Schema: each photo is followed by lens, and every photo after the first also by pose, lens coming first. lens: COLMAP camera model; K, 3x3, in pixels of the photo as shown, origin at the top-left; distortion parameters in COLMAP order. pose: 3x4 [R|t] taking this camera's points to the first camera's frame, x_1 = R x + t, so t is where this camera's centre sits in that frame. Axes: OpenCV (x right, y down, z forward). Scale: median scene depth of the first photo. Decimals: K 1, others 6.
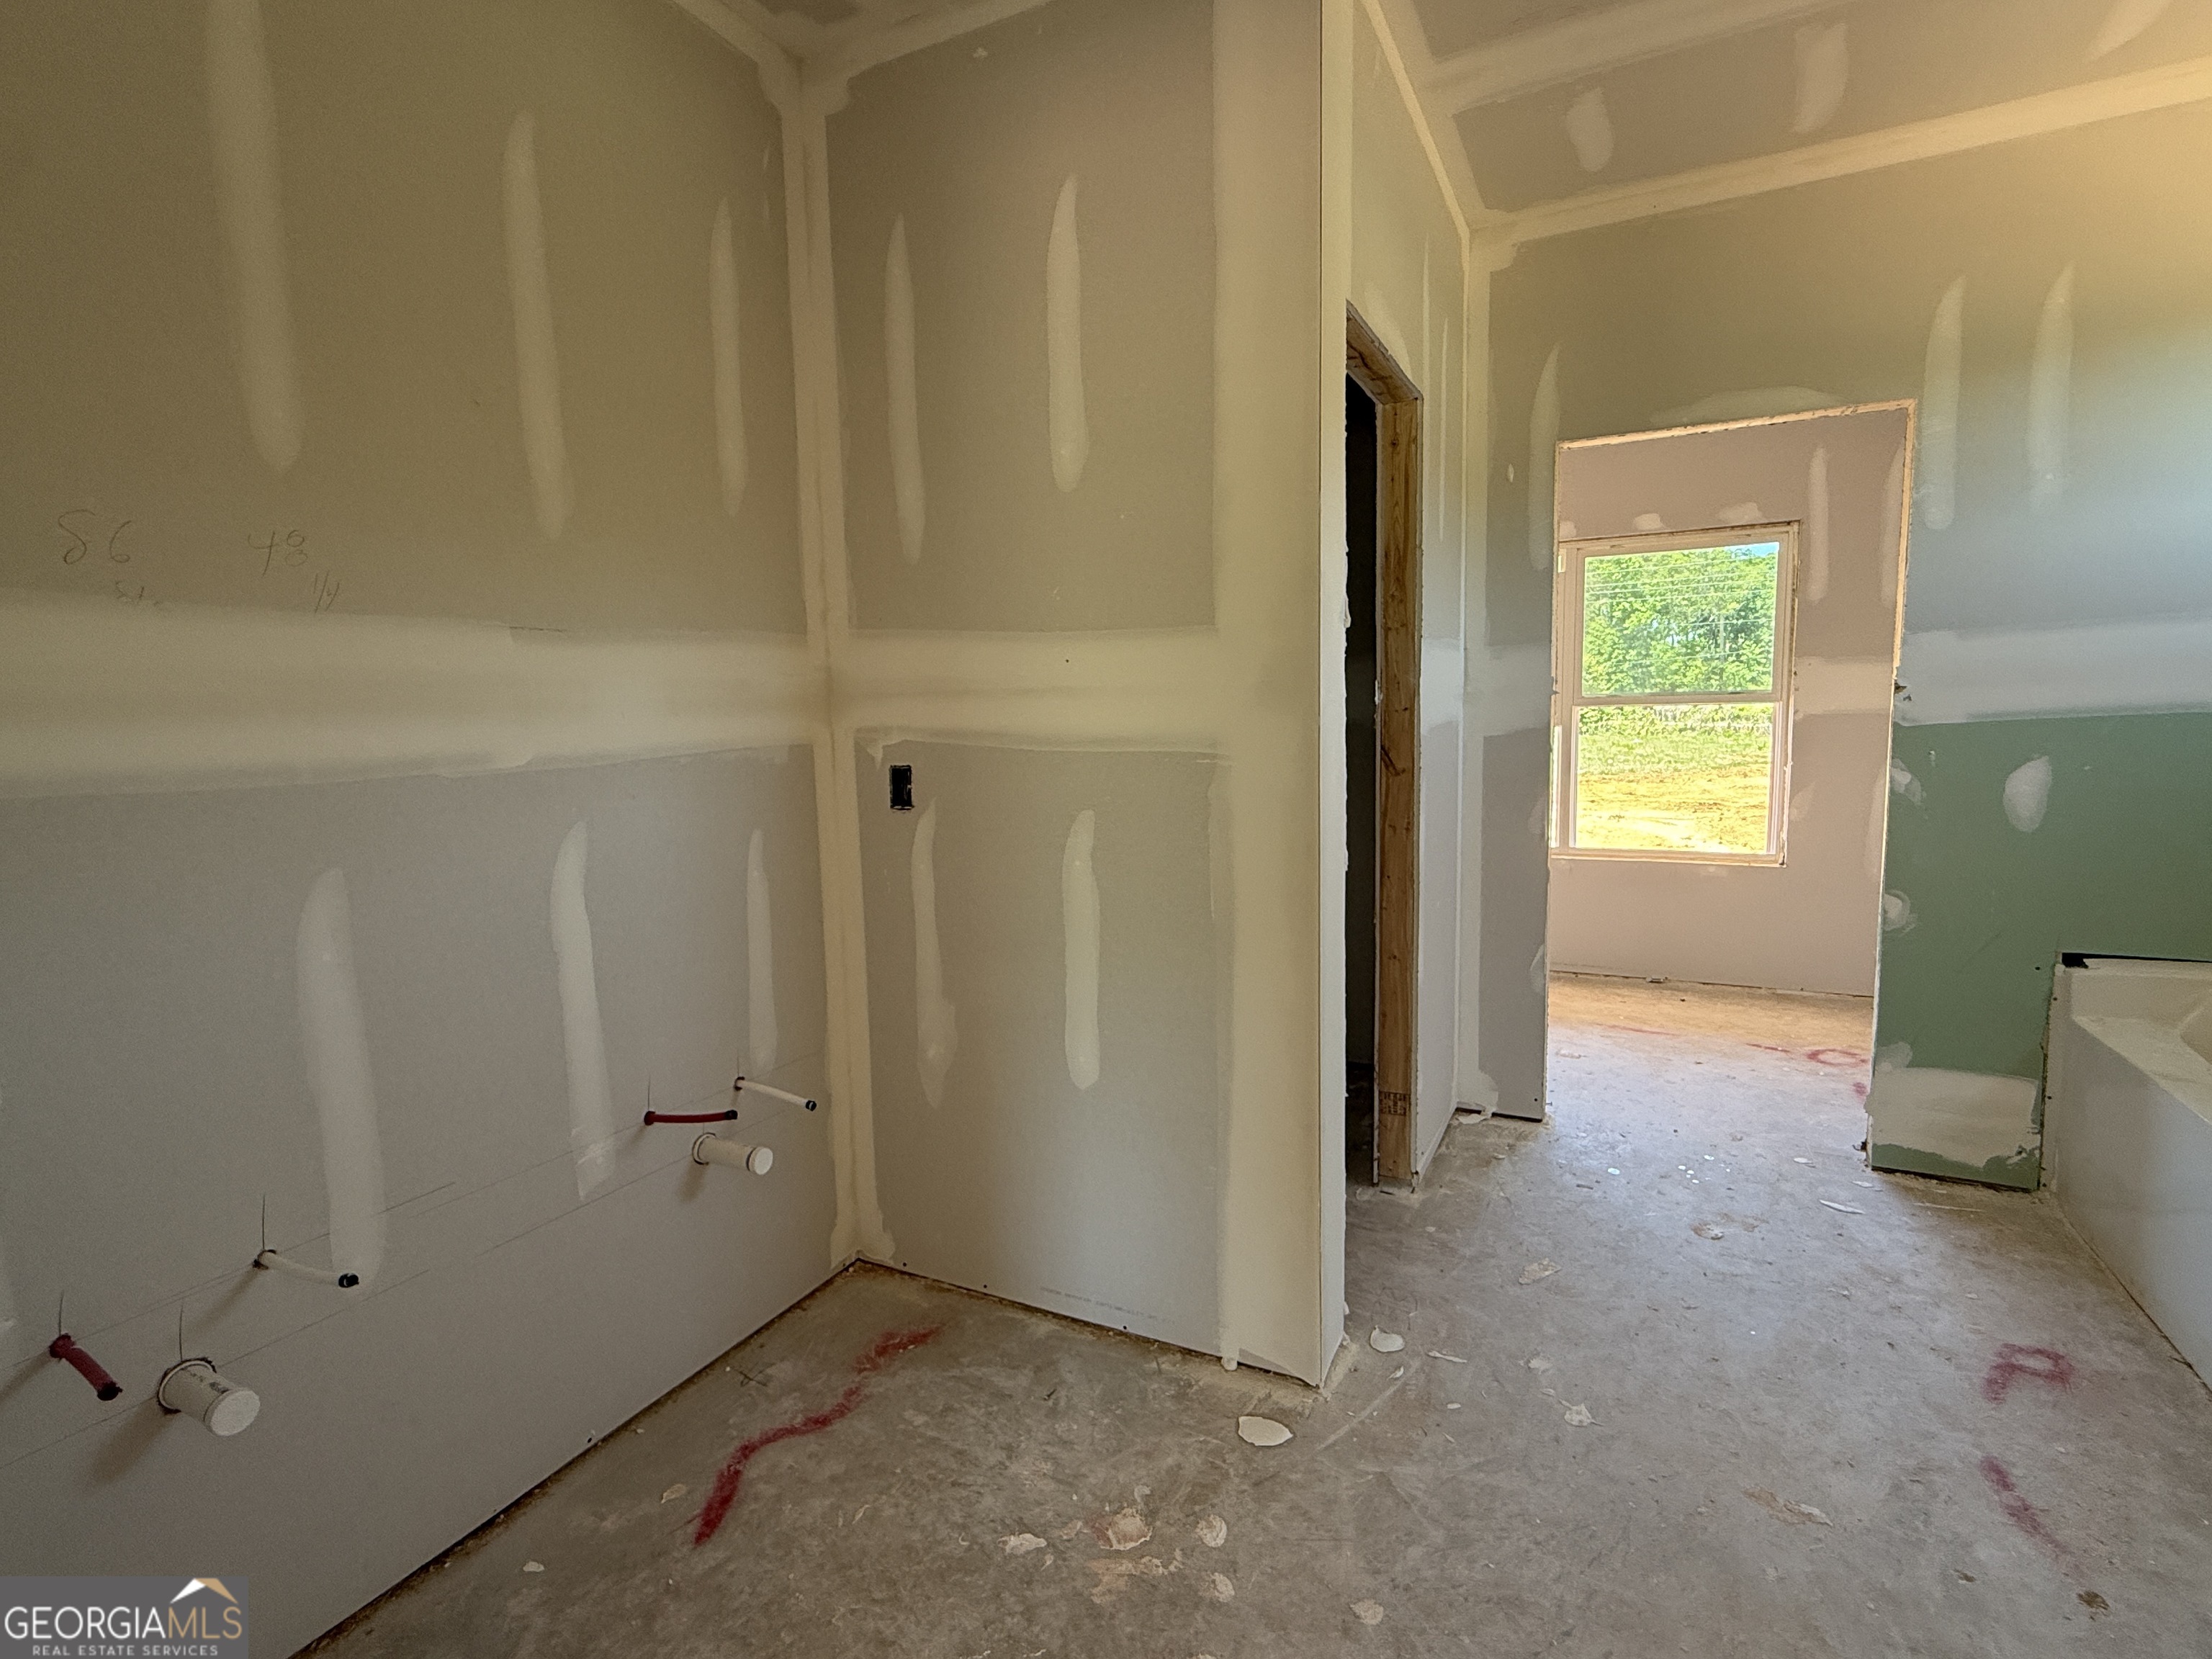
lens RADIAL K [[1062.6, 0, 1107.3], [0, 1062.6, 834.7], [0, 0, 1]] dist [-0.002204, 0.000153]
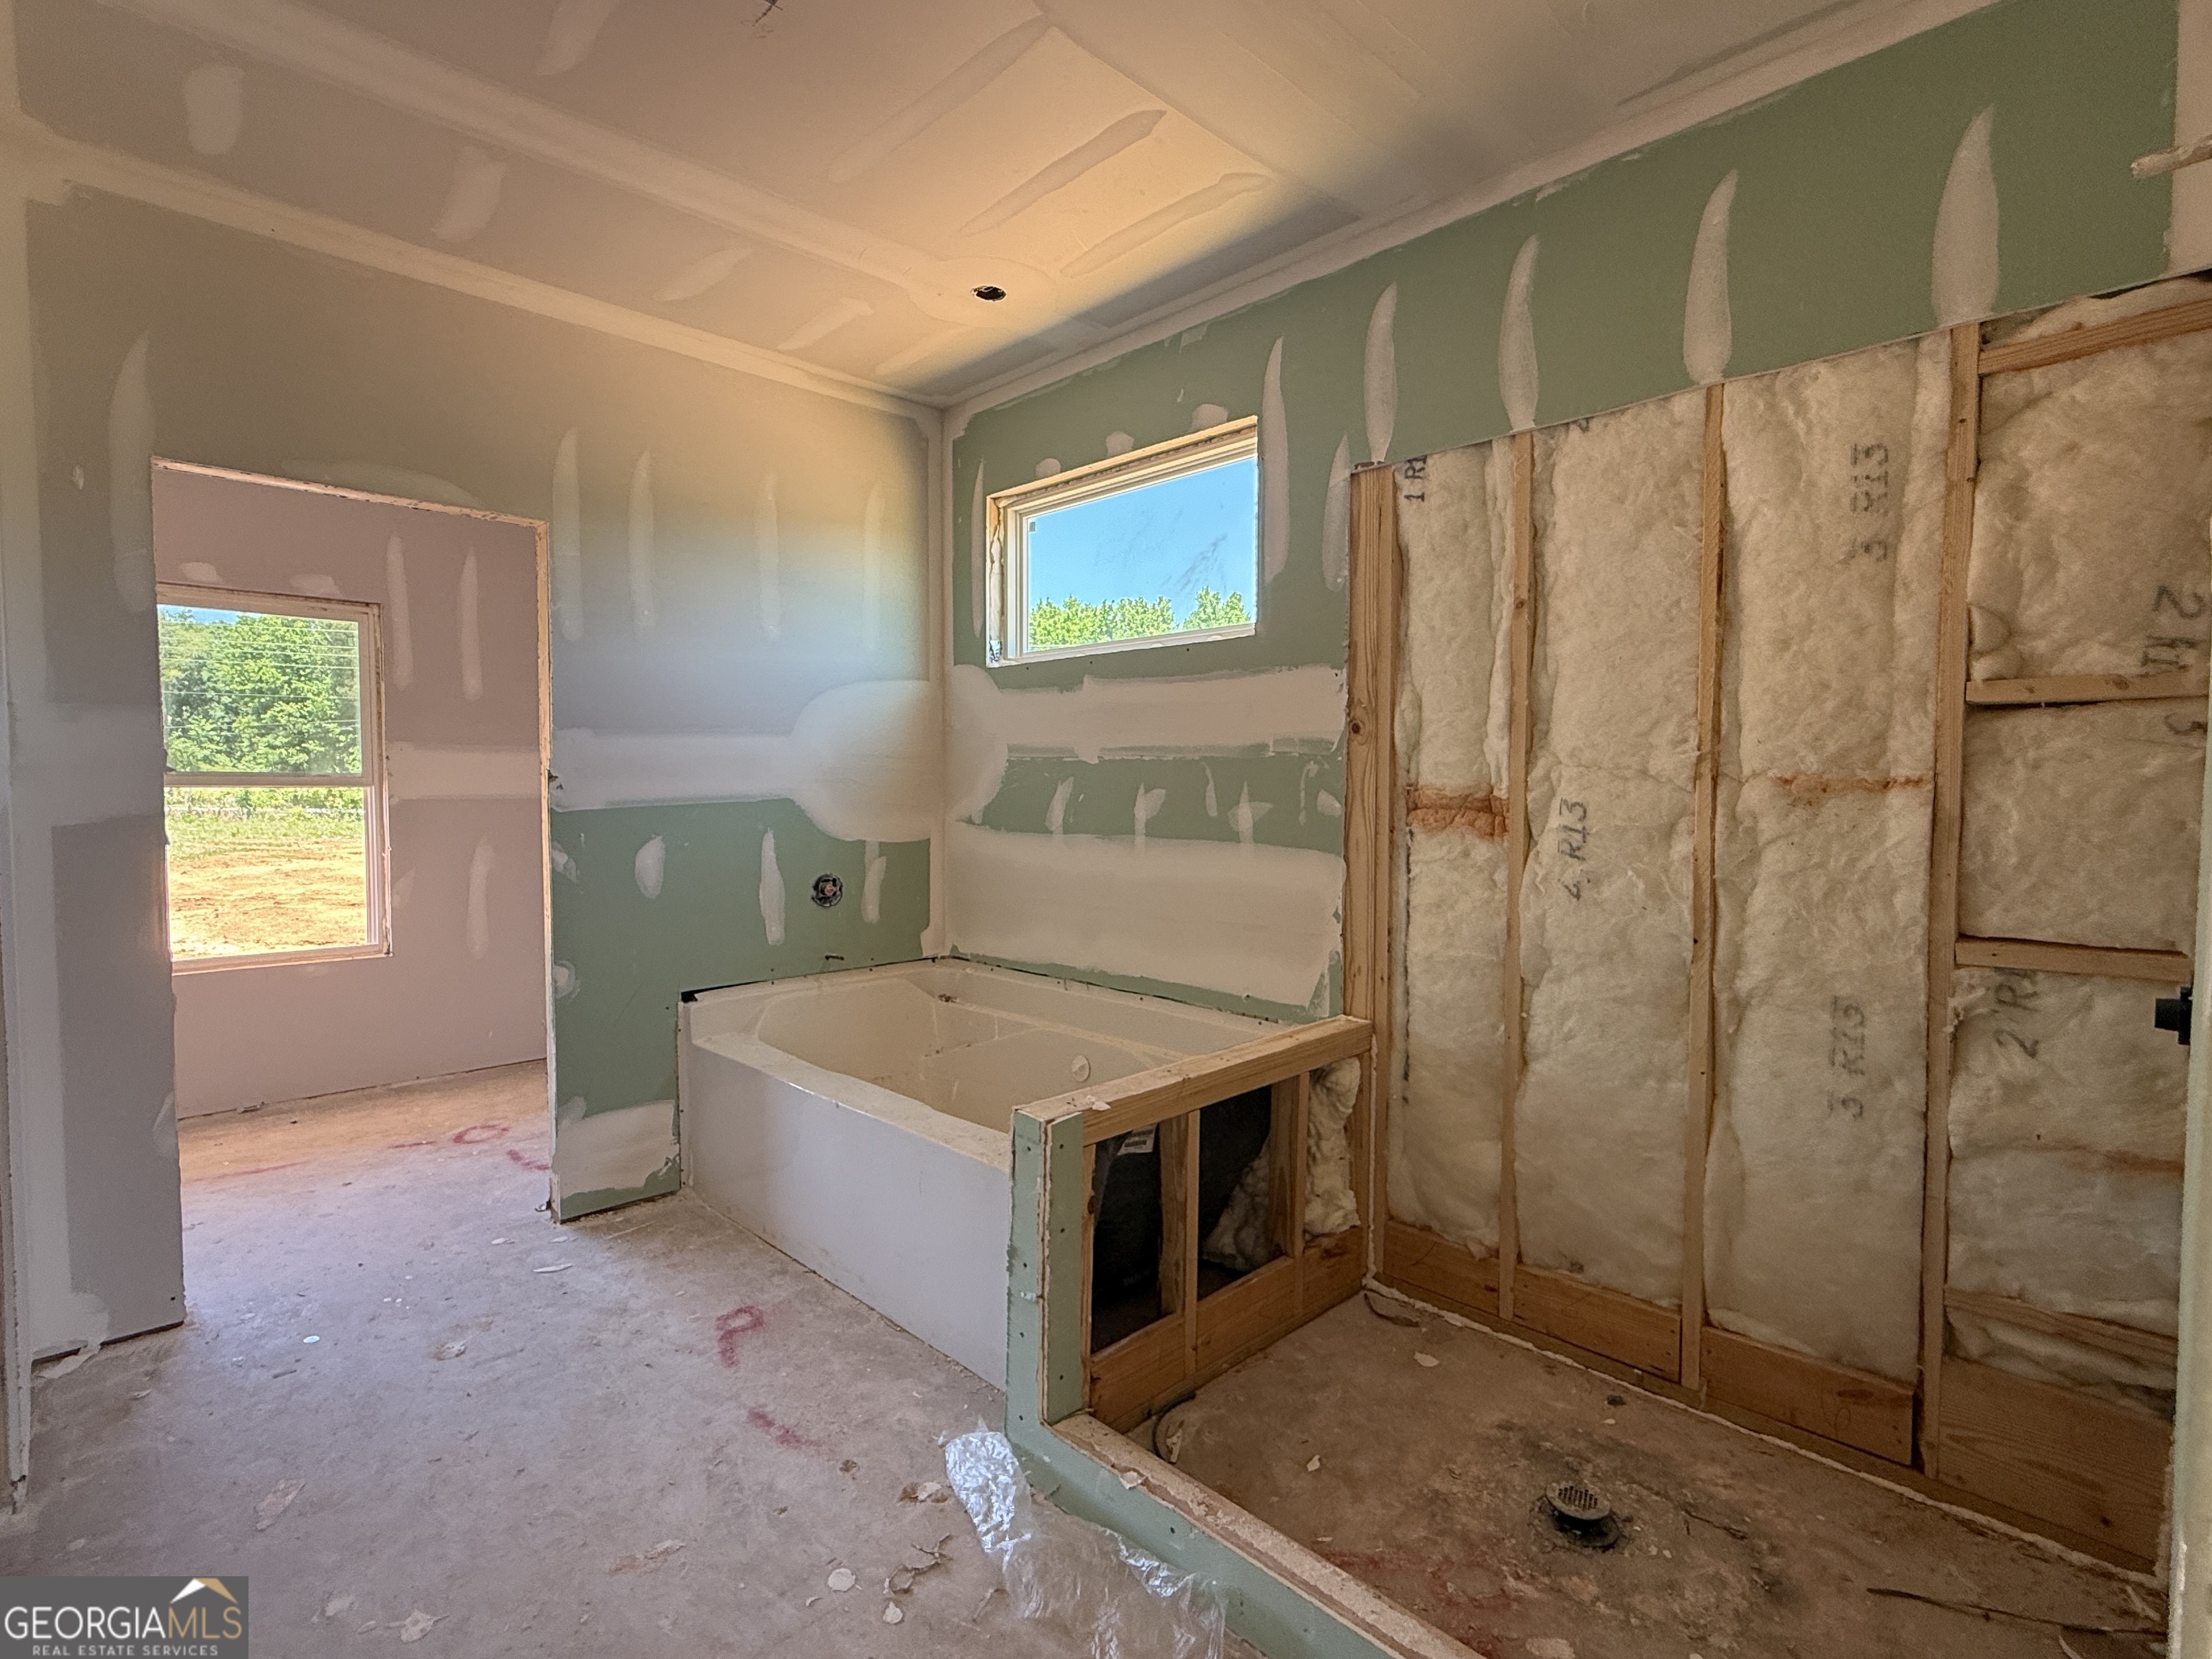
lens RADIAL K [[1062.6, 0, 1107.3], [0, 1062.6, 834.7], [0, 0, 1]] dist [-0.002204, 0.000153]
pose [[0.314759, -0.021582, 0.948926, -0.117256], [0.096079, 0.995331, -0.009232, -0.012672], [-0.944296, 0.094078, 0.315363, 0.107794]]
